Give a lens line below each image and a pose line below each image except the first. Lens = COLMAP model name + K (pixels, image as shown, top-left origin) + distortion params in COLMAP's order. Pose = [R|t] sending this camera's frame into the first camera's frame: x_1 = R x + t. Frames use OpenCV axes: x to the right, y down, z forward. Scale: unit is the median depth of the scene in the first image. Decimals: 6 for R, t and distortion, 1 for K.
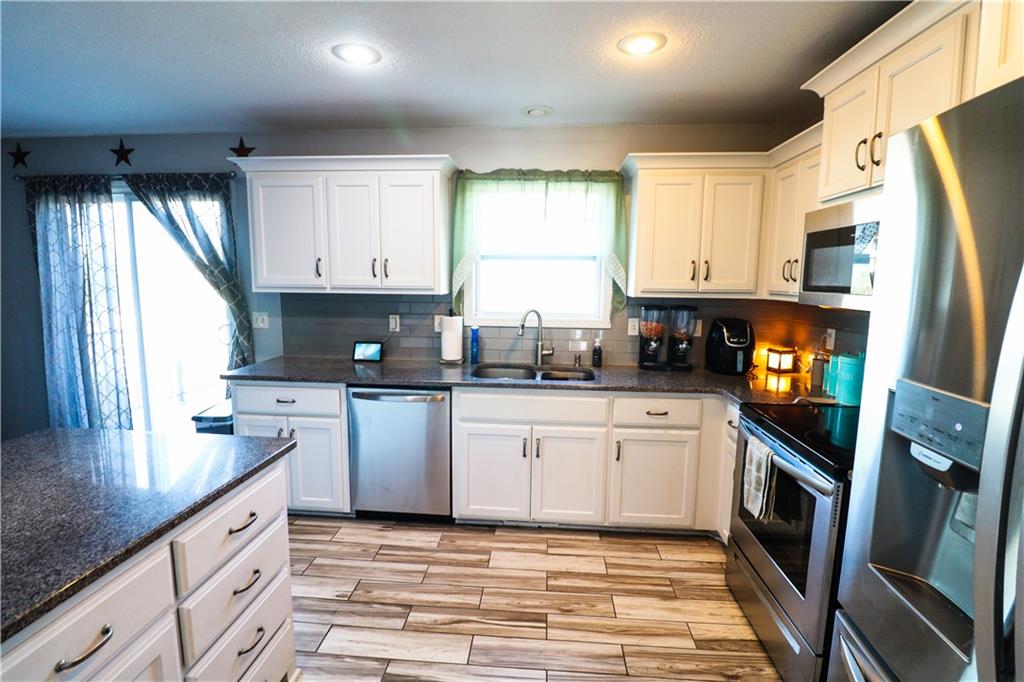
lens RADIAL K [[473.4, 0, 512.5], [0, 473.4, 337.8], [0, 0, 1]] dist [-0.005167, -0.009526]
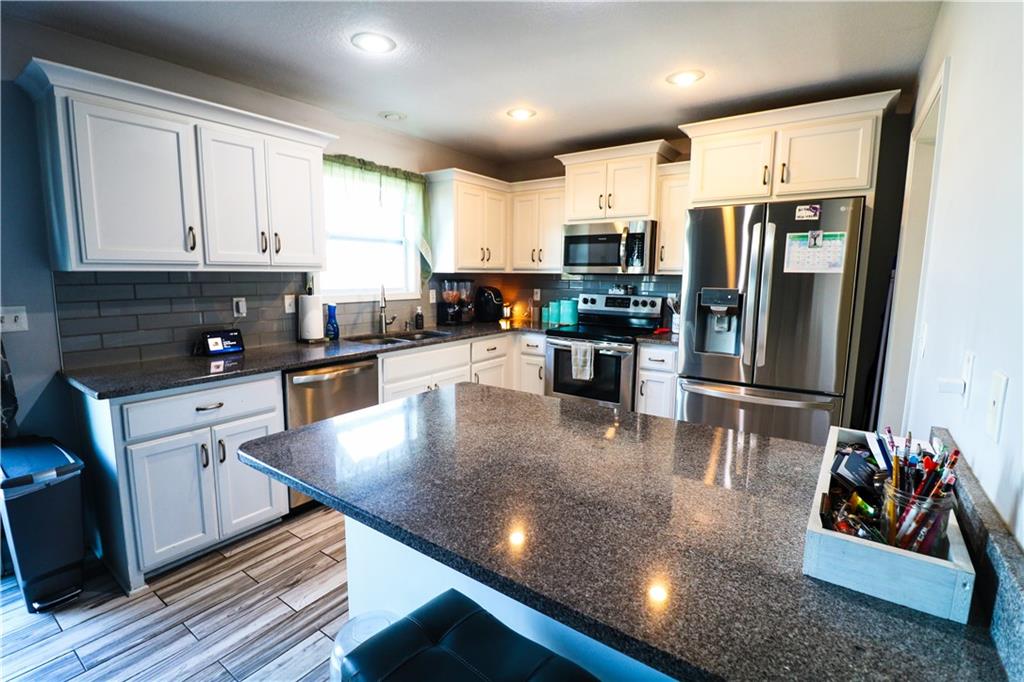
lens RADIAL K [[473.4, 0, 516.2], [0, 473.4, 338.5], [0, 0, 1]] dist [-0.005167, -0.009526]
pose [[0.504368, -0.126376, 0.854191, -0.806542], [0.103081, 0.990970, 0.085747, 0.004415], [-0.857314, 0.044802, 0.512841, 0.136506]]
